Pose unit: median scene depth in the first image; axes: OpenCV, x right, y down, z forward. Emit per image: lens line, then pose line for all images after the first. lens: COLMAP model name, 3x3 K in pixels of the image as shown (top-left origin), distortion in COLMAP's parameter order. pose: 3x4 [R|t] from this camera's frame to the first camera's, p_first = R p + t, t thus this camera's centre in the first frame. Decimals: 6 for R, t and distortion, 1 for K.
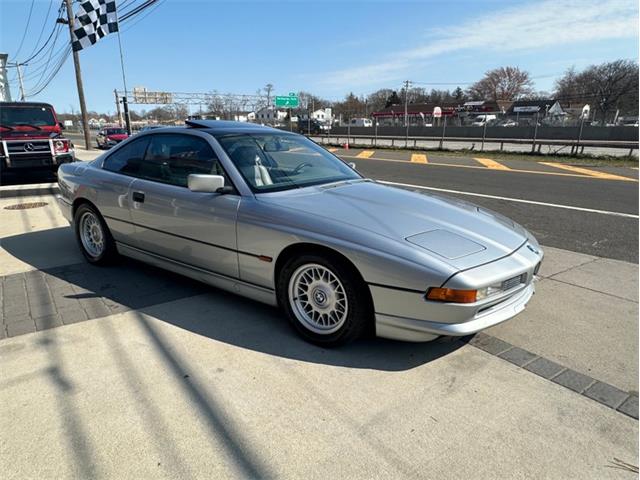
lens RADIAL K [[414.9, 0, 320.5], [0, 414.9, 242.3], [0, 0, 1]] dist [-0.001784, 0.003136]
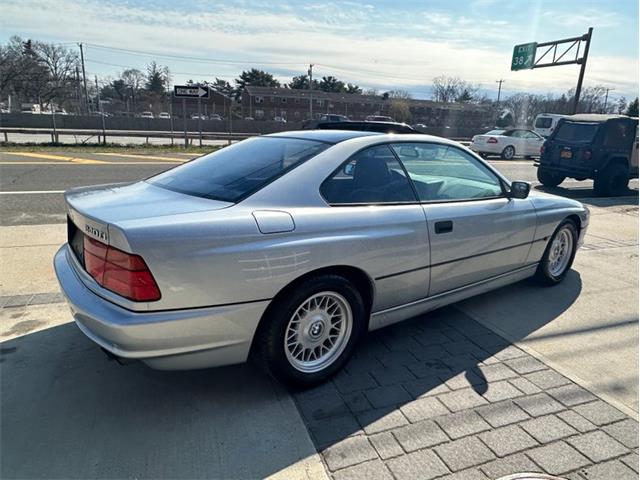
lens RADIAL K [[414.9, 0, 320.5], [0, 414.9, 242.3], [0, 0, 1]] dist [-0.001784, 0.003136]
pose [[0.305418, -0.252393, 0.918160, -0.355543], [0.222828, 0.956404, 0.188784, -0.081415], [-0.925779, 0.146933, 0.348343, 0.276772]]
